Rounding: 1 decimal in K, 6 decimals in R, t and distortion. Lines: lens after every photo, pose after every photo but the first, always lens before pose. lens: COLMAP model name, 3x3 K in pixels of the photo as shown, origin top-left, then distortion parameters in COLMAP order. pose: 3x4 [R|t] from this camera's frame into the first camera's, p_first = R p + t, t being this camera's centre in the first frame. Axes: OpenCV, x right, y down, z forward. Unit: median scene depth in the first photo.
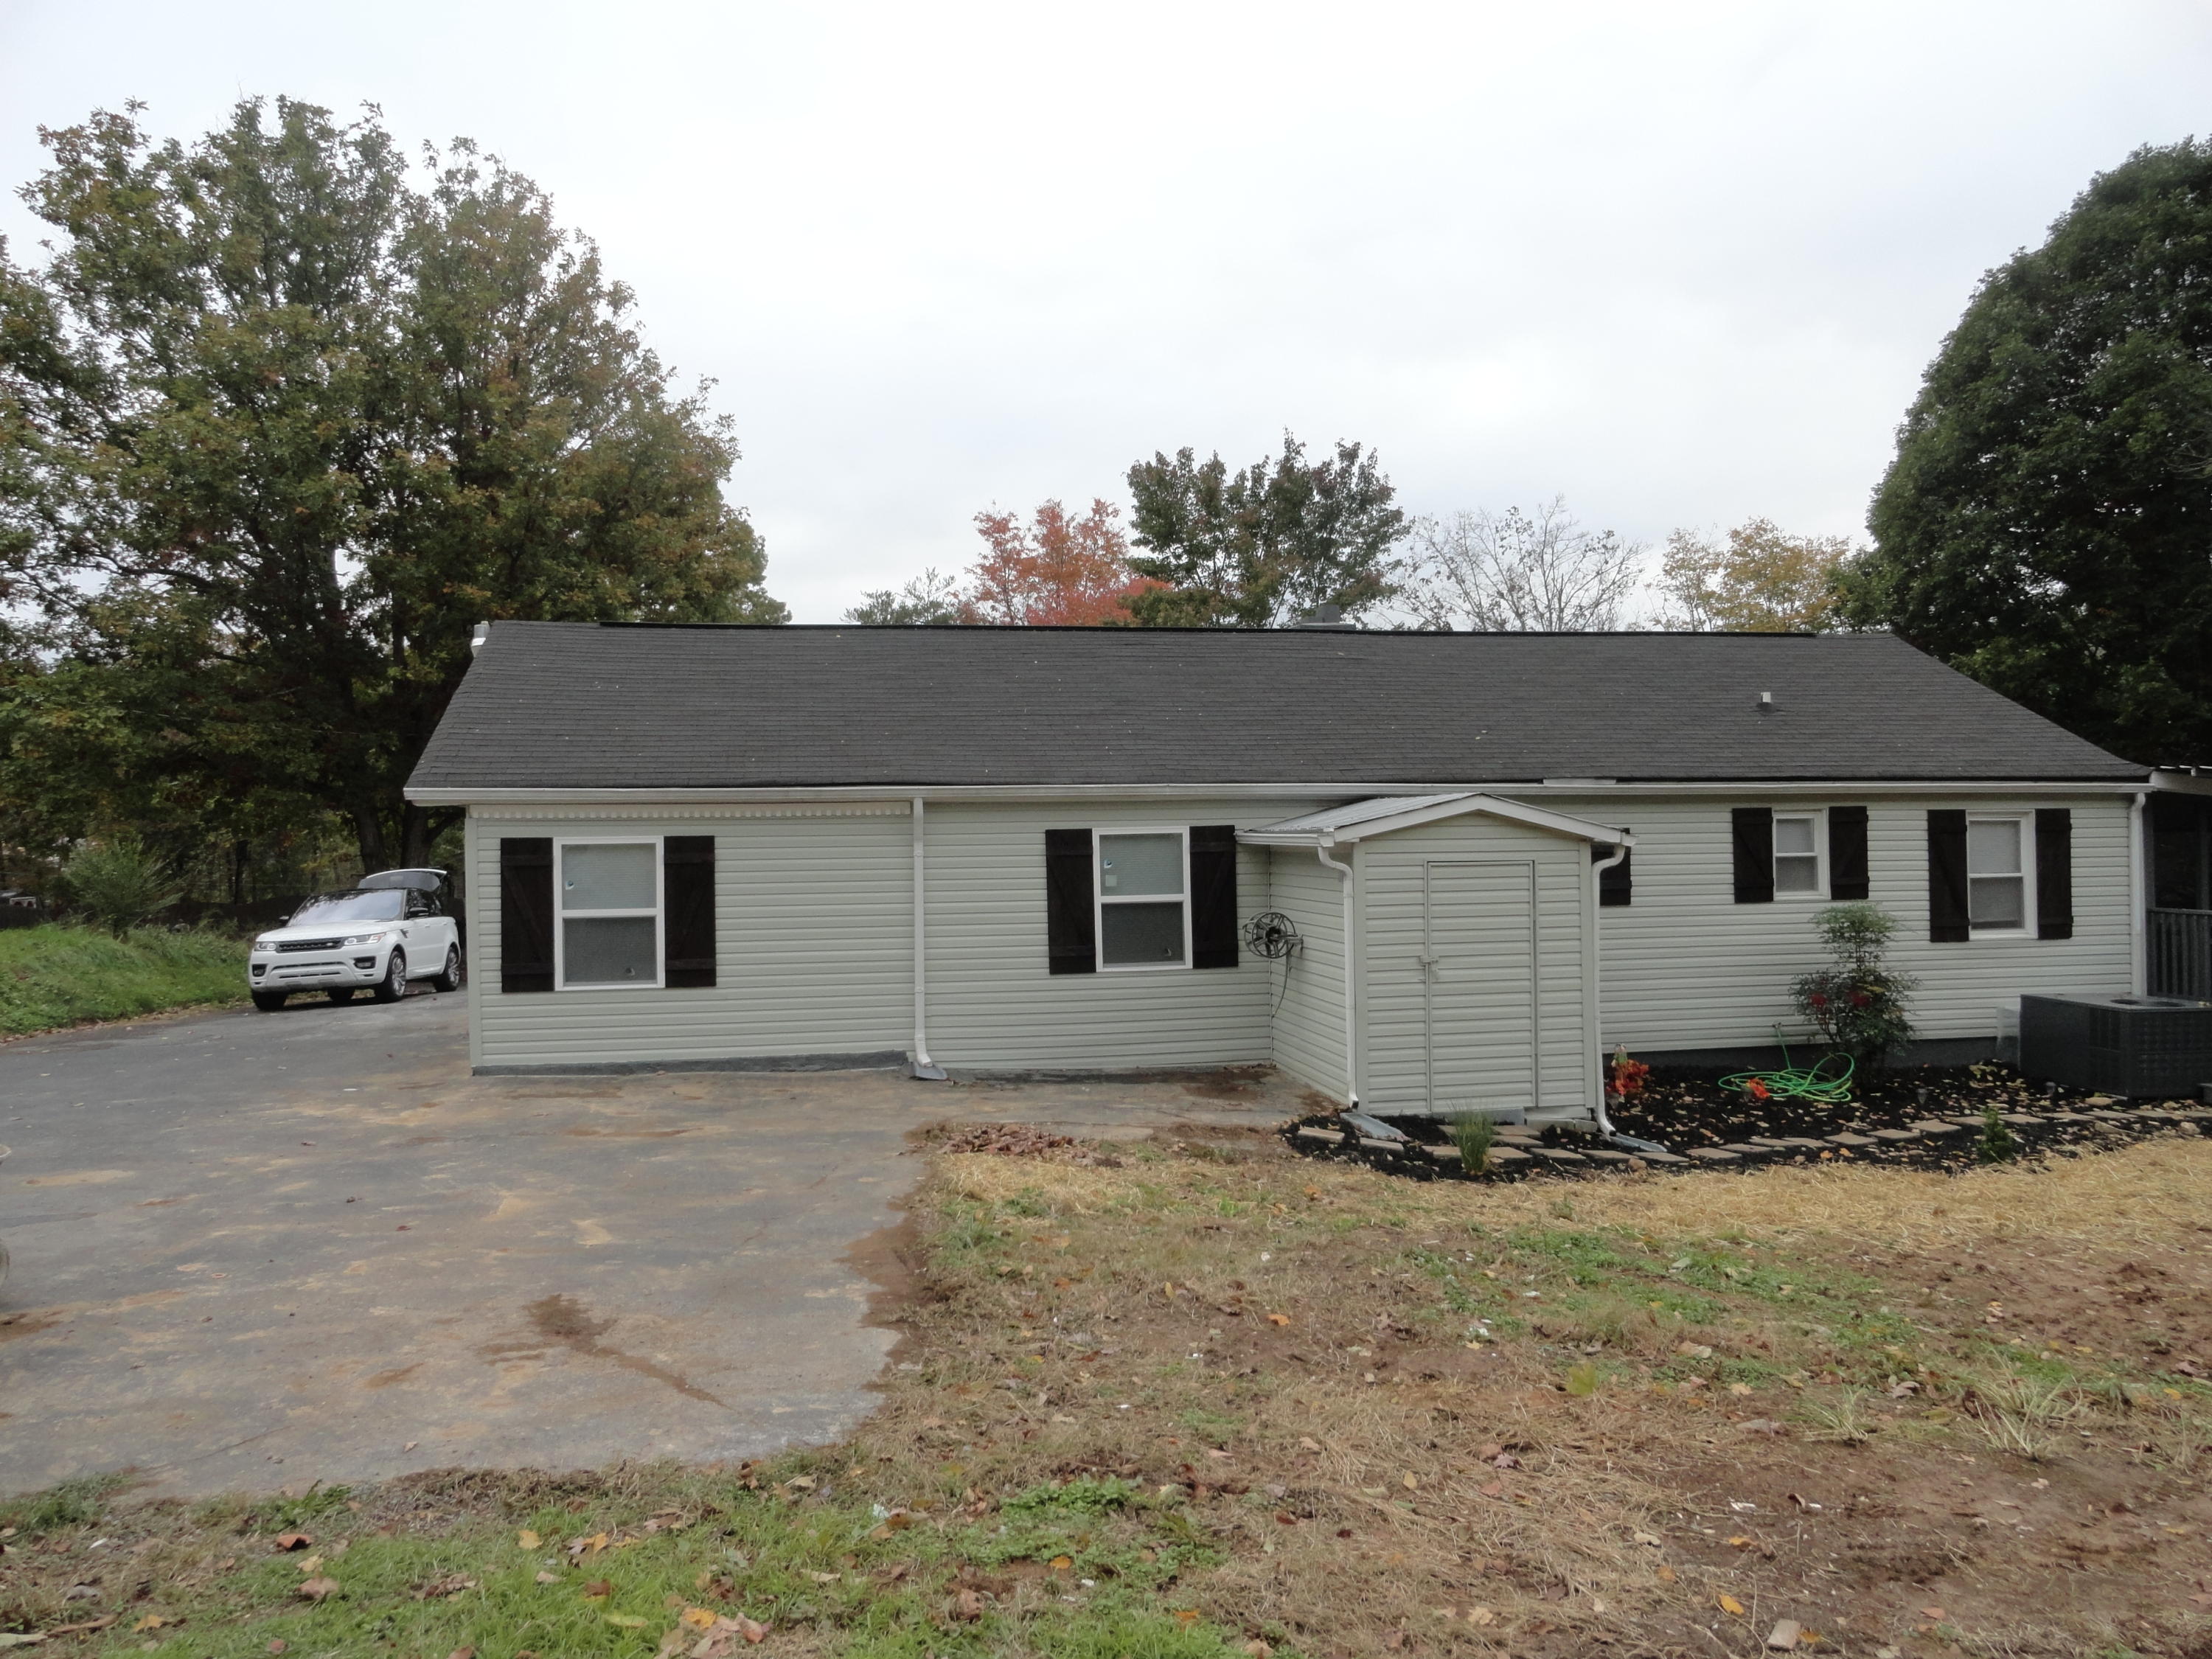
lens RADIAL K [[1554.4, 0, 1104.4], [0, 1554.4, 840.7], [0, 0, 1]] dist [0.002568, 0.000990]
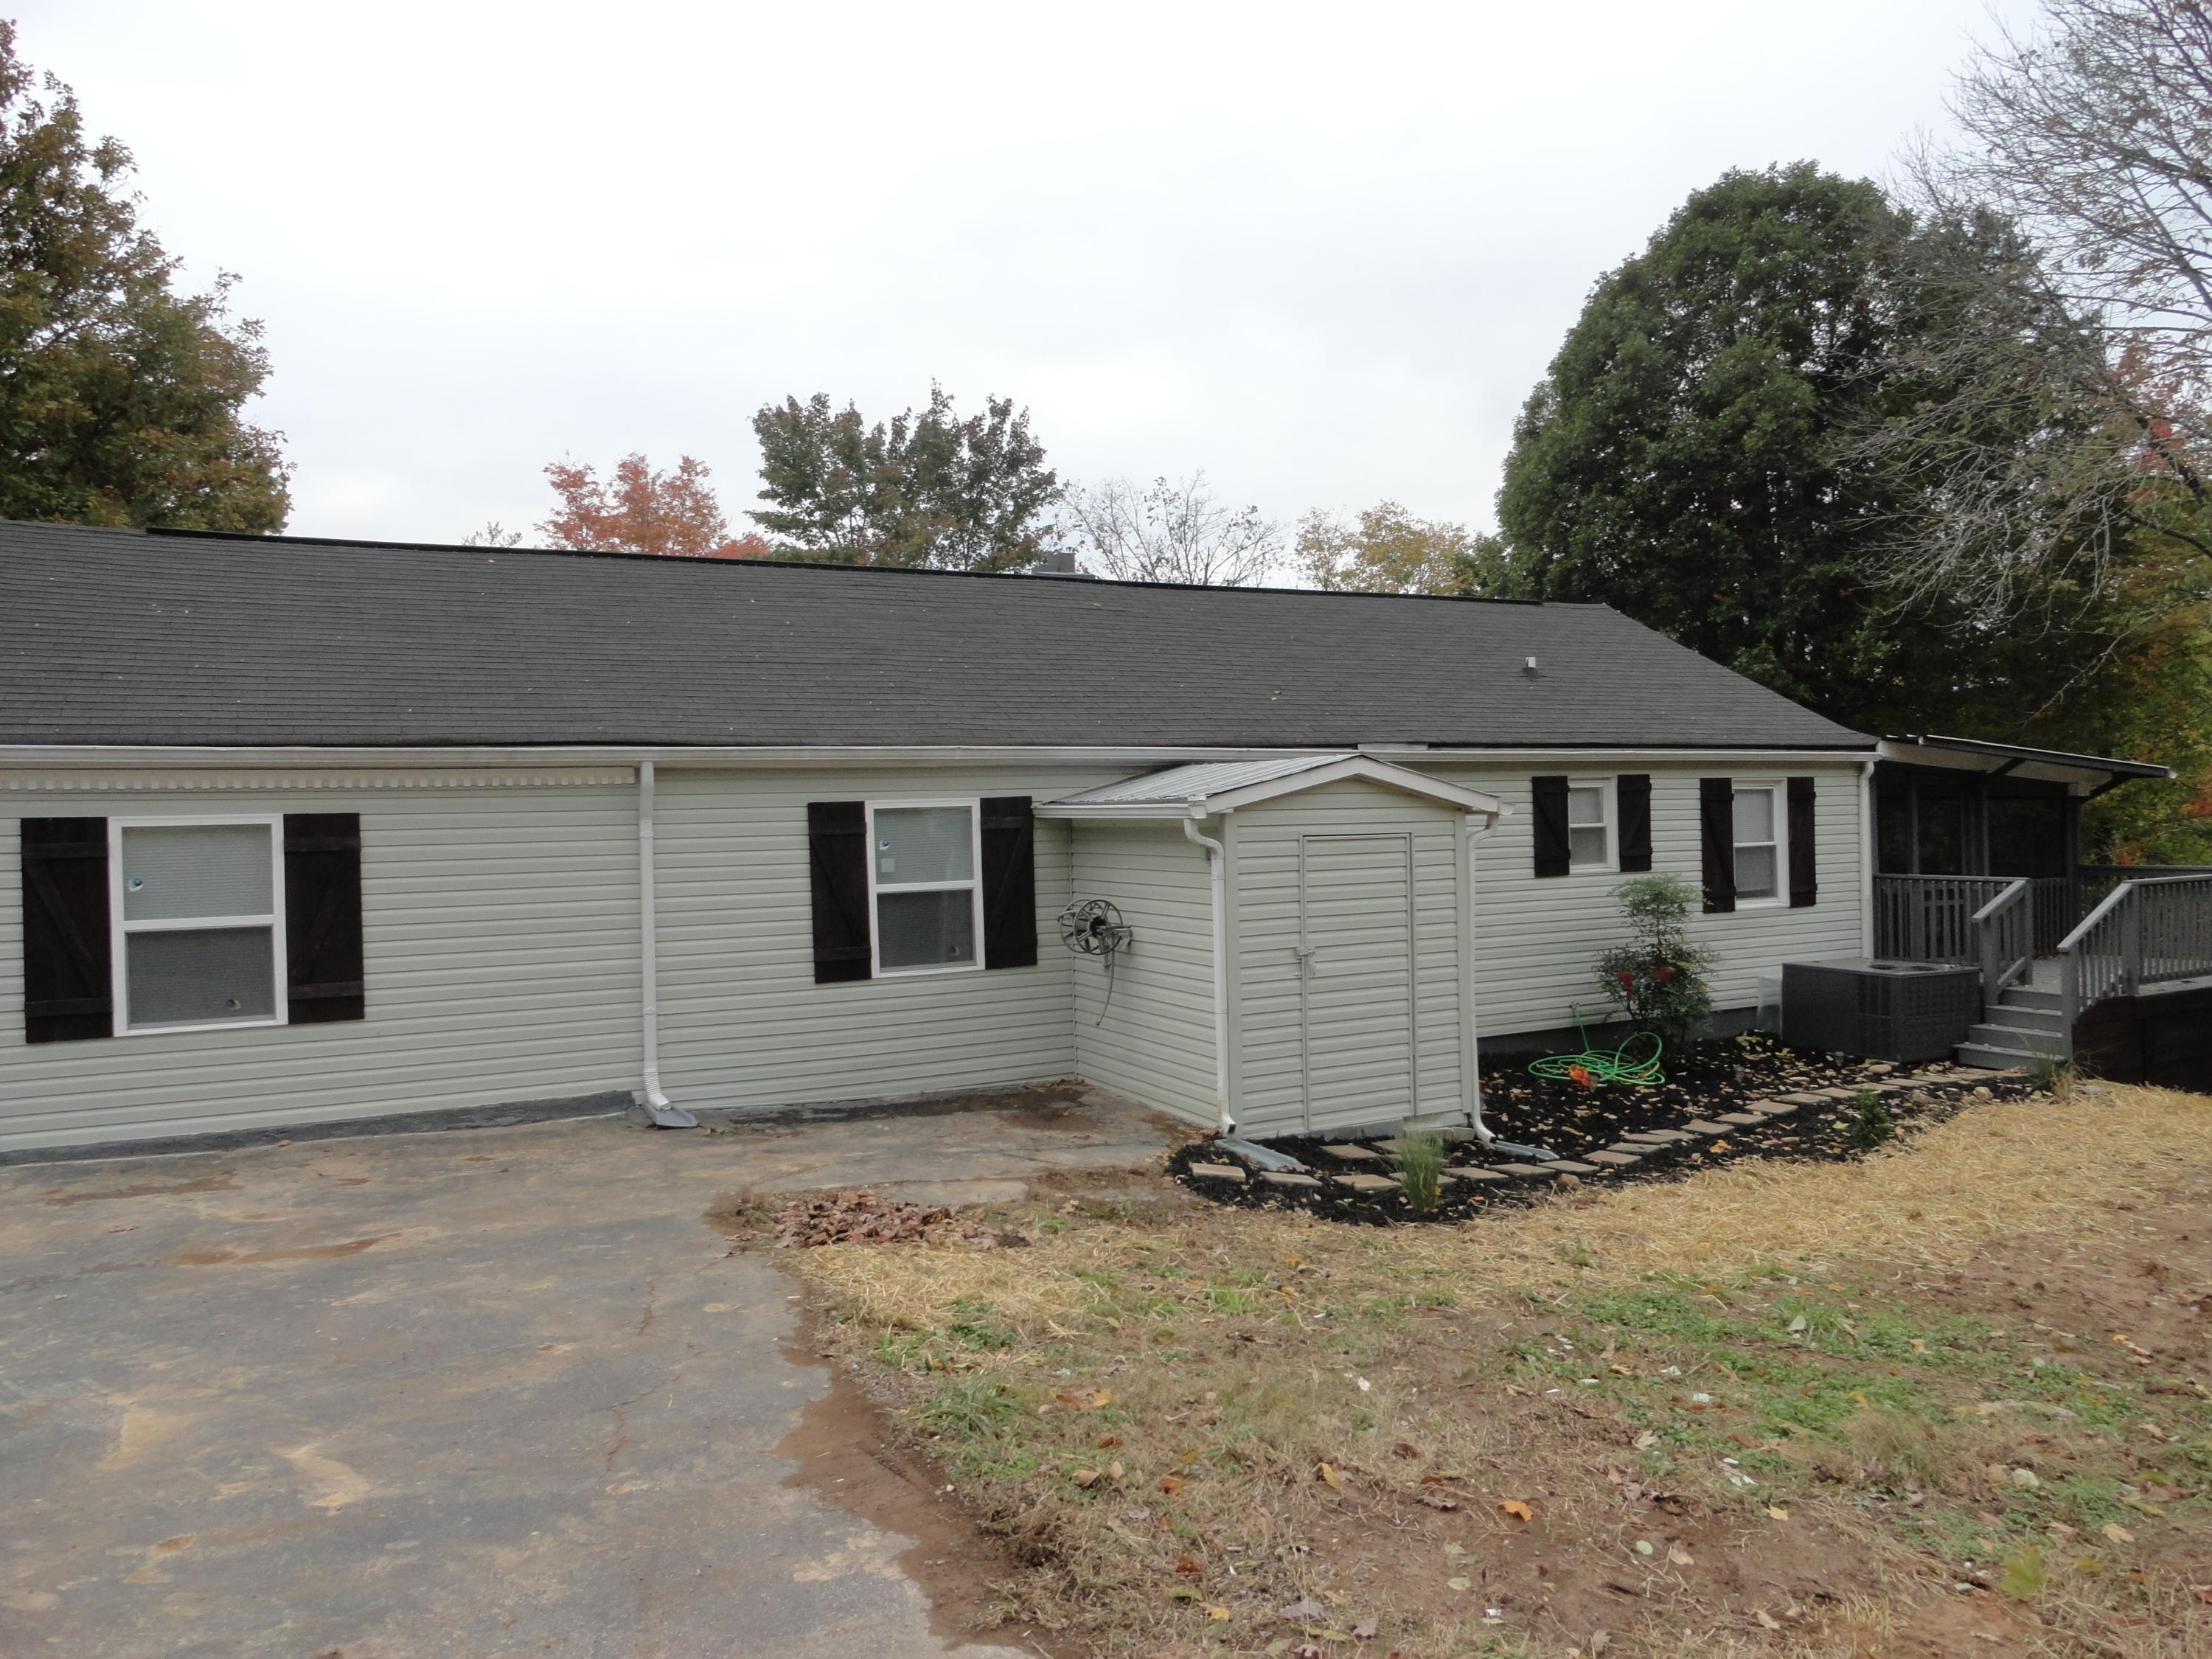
lens RADIAL K [[1540.0, 0, 1106.0], [0, 1540.0, 829.5], [0, 0, 1]] dist [0.002484, 0.002011]
pose [[0.958532, -0.011182, 0.284765, -0.107087], [0.010306, 0.999936, 0.004573, 0.004278], [-0.284798, -0.001448, 0.958587, 0.182471]]
